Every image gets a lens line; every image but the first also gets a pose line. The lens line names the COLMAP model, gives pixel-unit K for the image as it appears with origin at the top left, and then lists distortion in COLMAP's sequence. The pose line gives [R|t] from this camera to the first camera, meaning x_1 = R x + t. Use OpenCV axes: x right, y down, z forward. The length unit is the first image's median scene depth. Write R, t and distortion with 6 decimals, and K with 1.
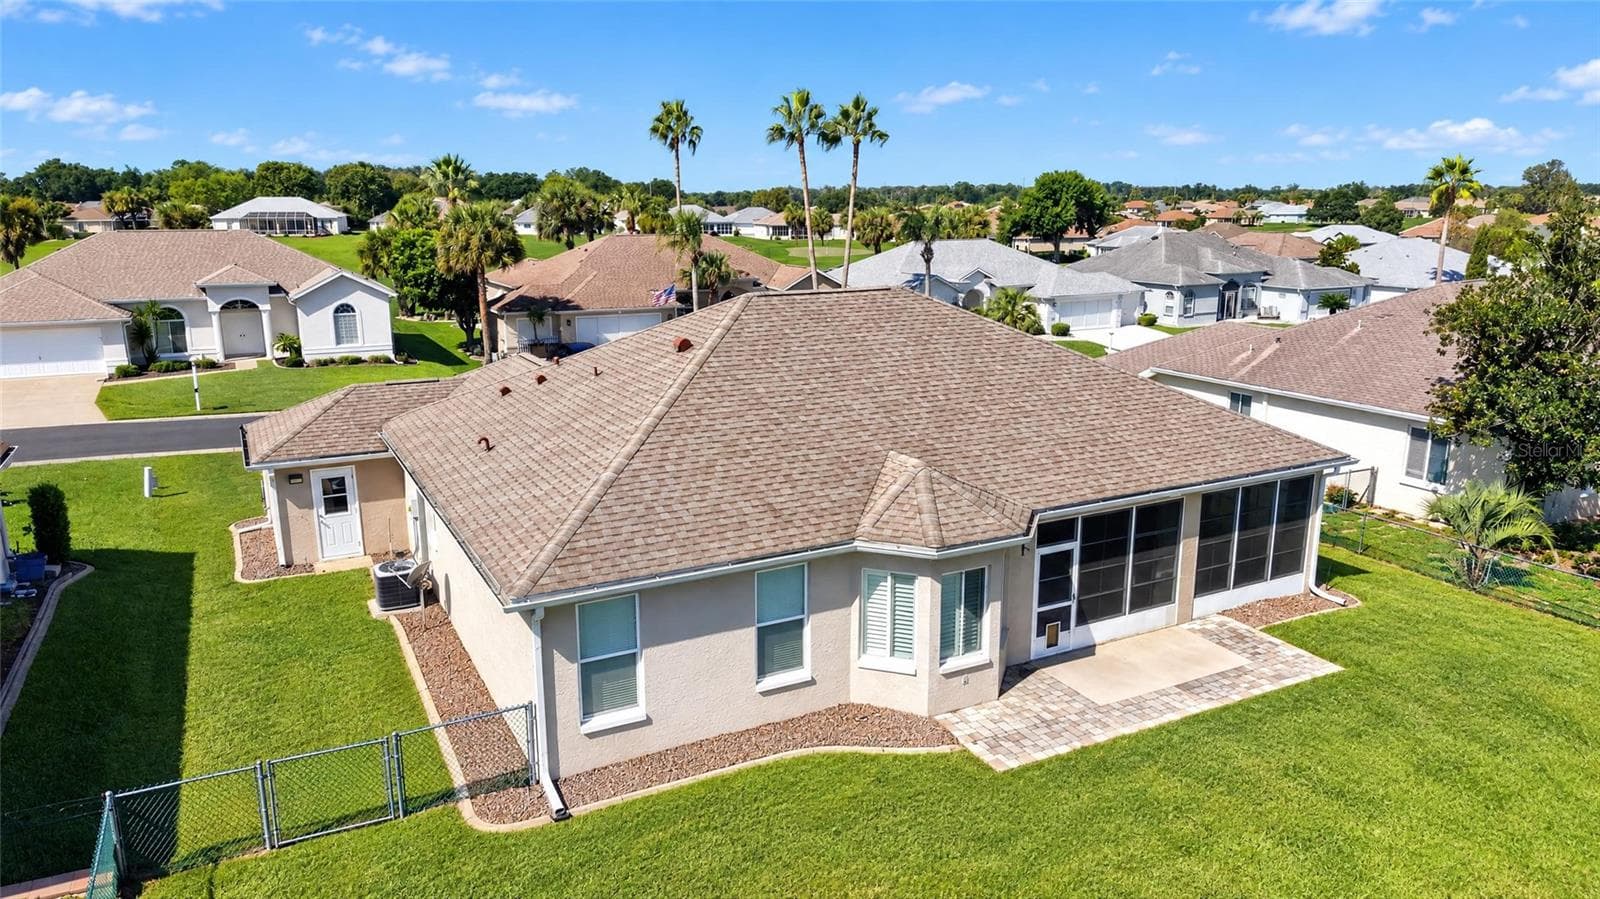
lens RADIAL K [[1071.9, 0, 805.4], [0, 1071.9, 459.4], [0, 0, 1]] dist [0.059863, -0.075276]
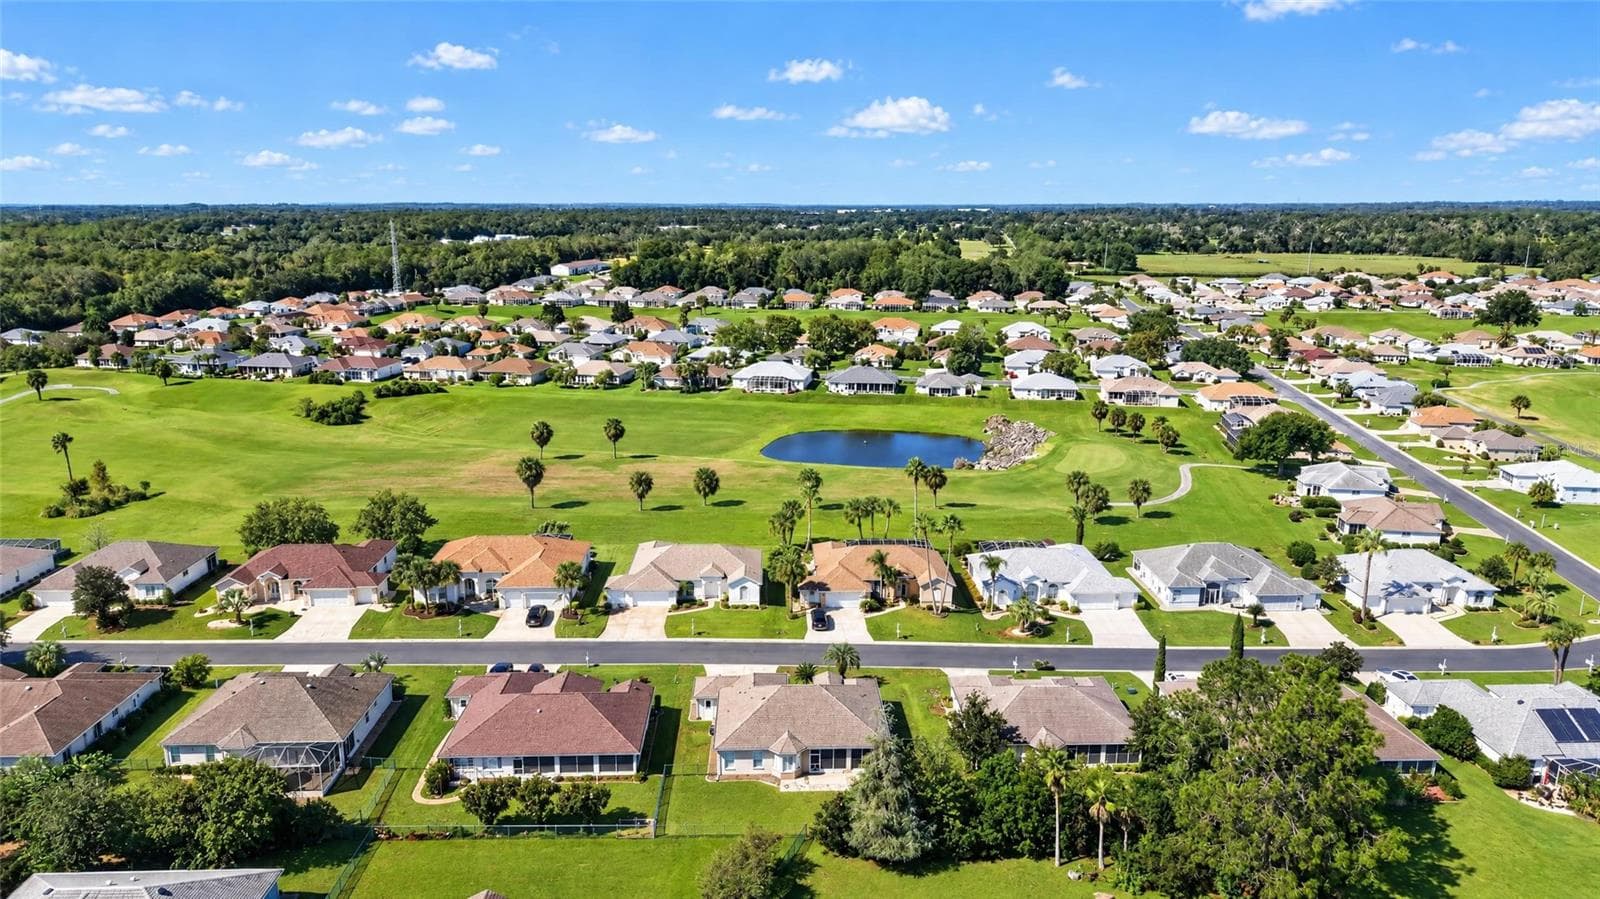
lens RADIAL K [[1071.9, 0, 805.4], [0, 1071.9, 459.4], [0, 0, 1]] dist [0.059863, -0.075276]
pose [[0.900174, 0.108691, -0.421751, 2.082088], [-0.105867, 0.993922, 0.030187, -1.397005], [0.422469, 0.017476, 0.906209, -3.553460]]
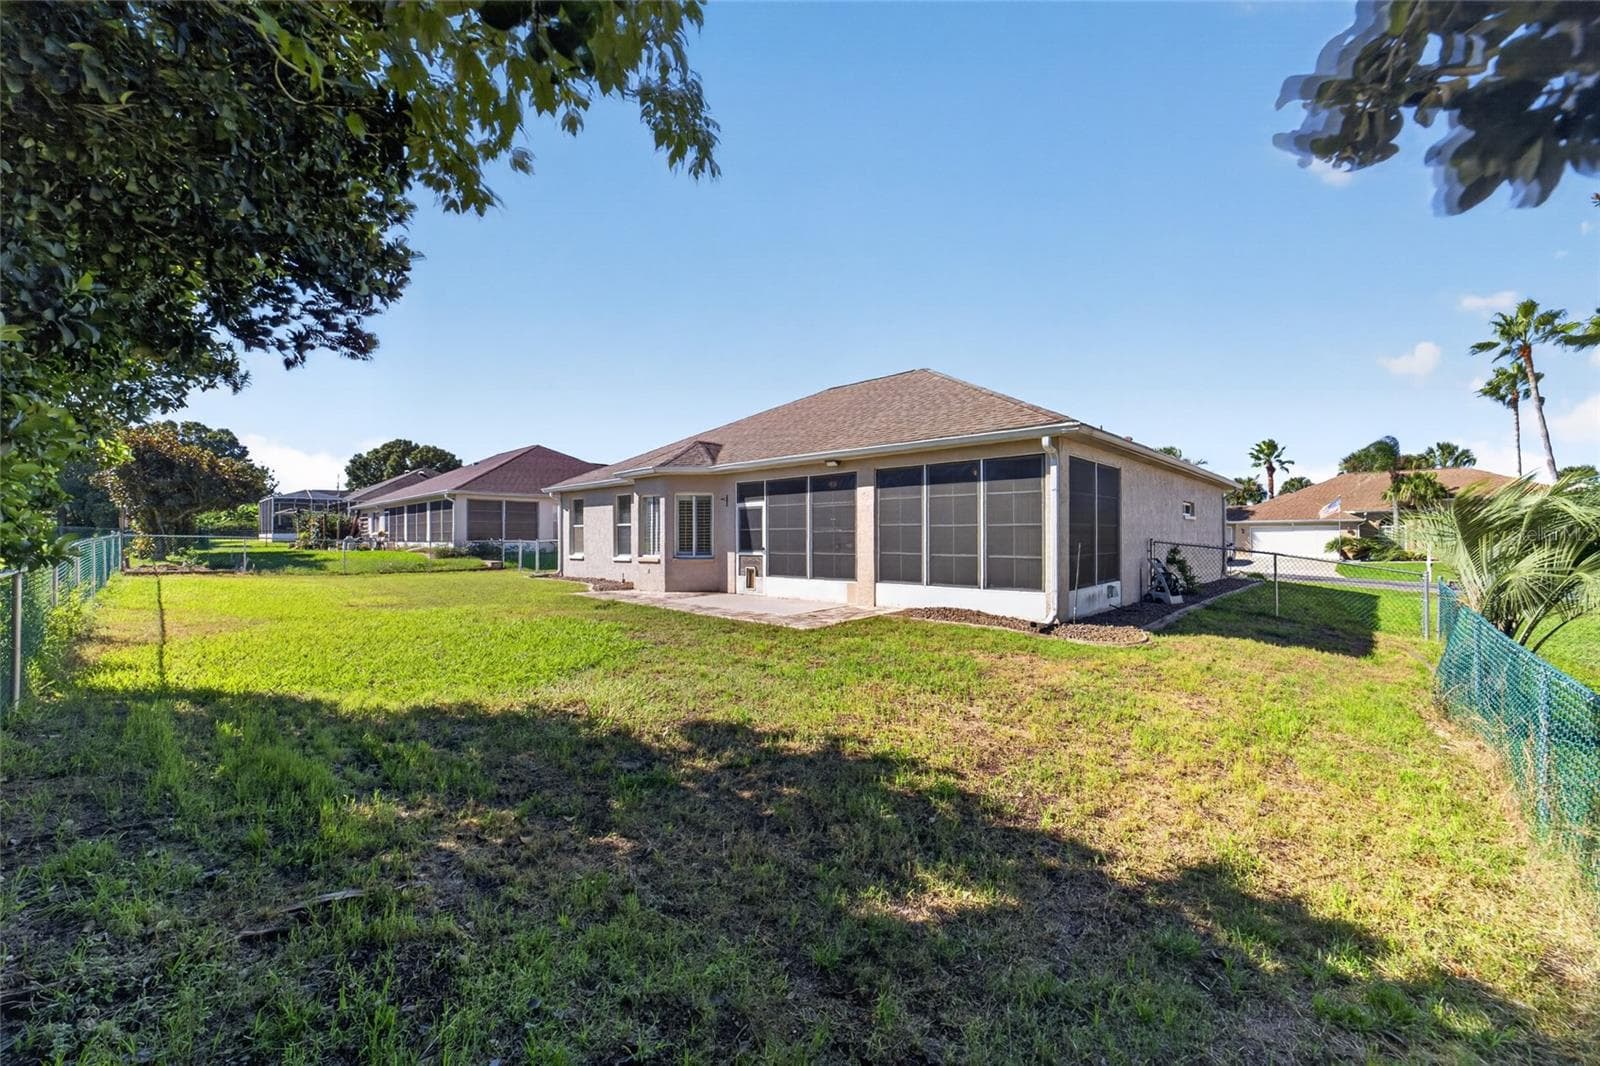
lens RADIAL K [[624.2, 0, 800.0], [0, 624.2, 533.0], [0, 0, 1]] dist [-0.025546, -0.000104]
pose [[0.316981, 0.000445, -0.948432, 0.855880], [-0.224283, 0.971672, -0.074503, 0.141698], [0.921531, 0.236334, 0.308101, 0.753636]]
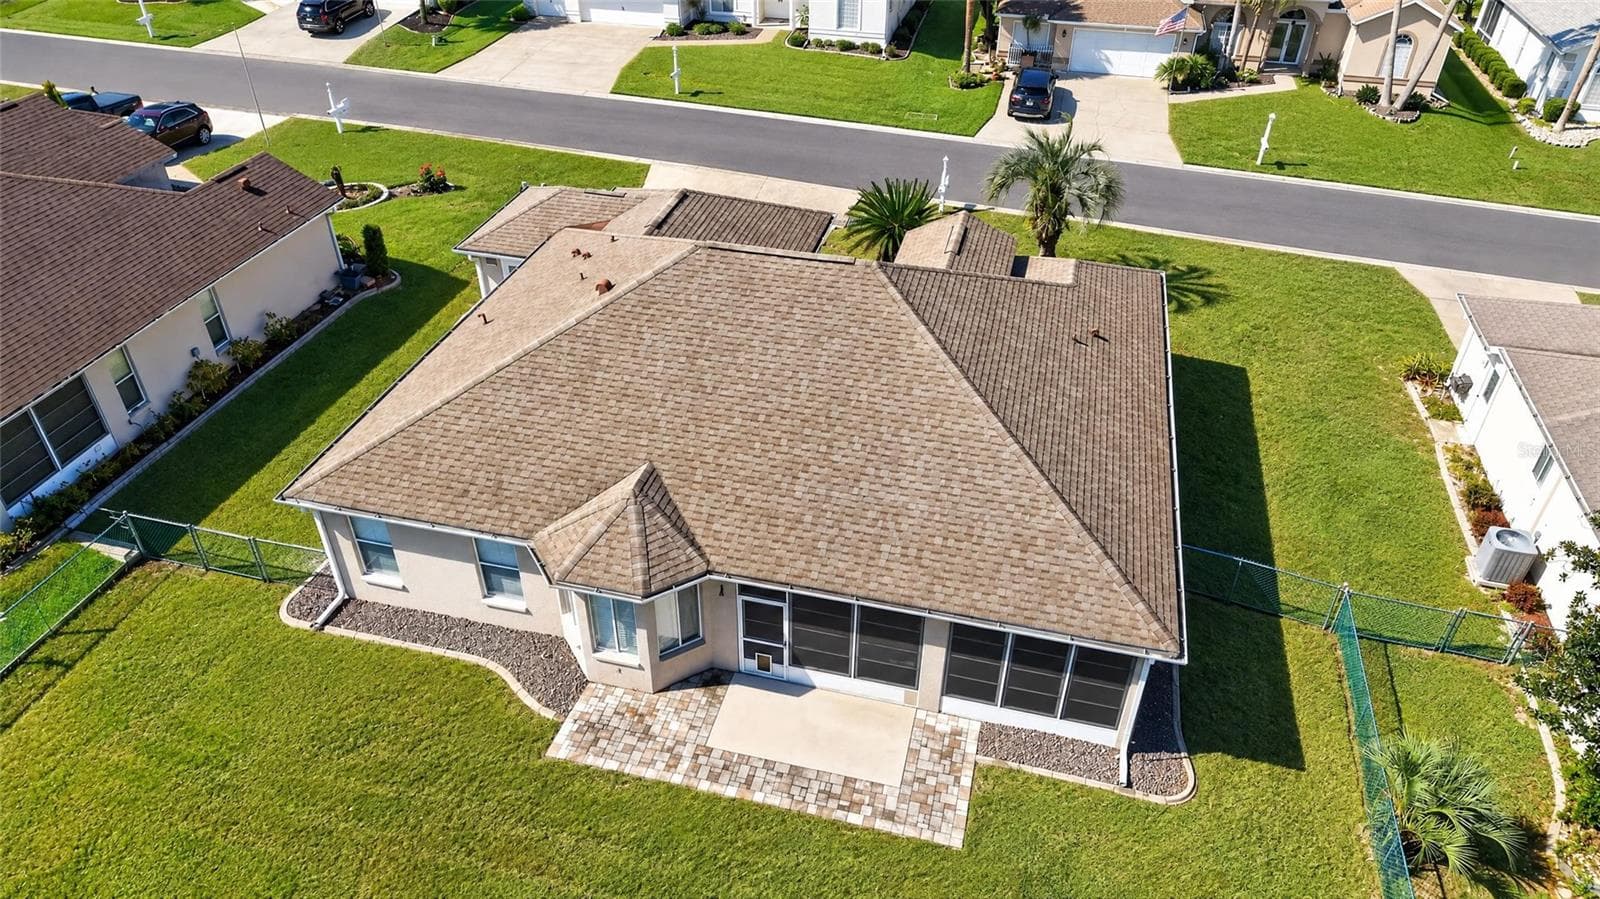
lens RADIAL K [[1072.1, 0, 800.0], [0, 1072.1, 449.5], [0, 0, 1]] dist [0.069359, -0.072302]
pose [[0.740503, 0.398251, -0.541342, 0.696140], [-0.165684, 0.888825, 0.427246, -0.456355], [0.651309, -0.226685, 0.724162, 0.265609]]
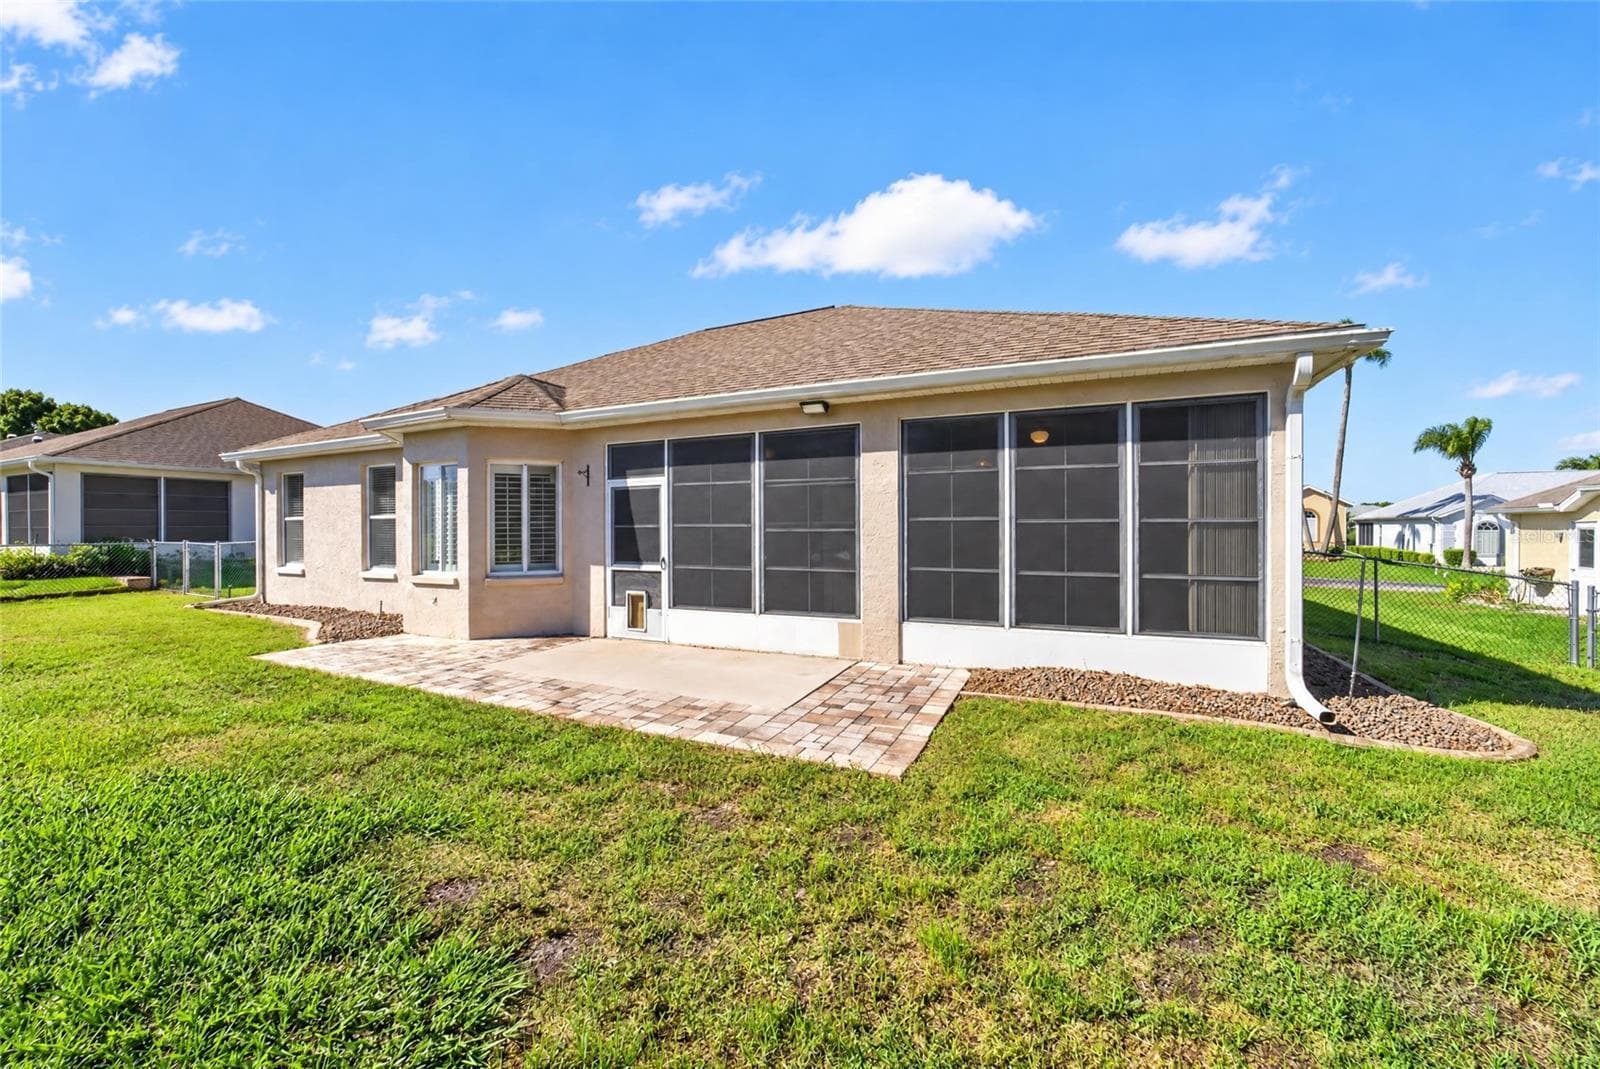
lens RADIAL K [[625.3, 0, 798.5], [0, 625.3, 527.9], [0, 0, 1]] dist [-0.047834, 0.015364]
pose [[0.604497, 0.001312, -0.796607, 0.572286], [-0.187437, 0.972157, -0.140633, 0.136421], [0.774242, 0.234326, 0.587912, 0.762533]]
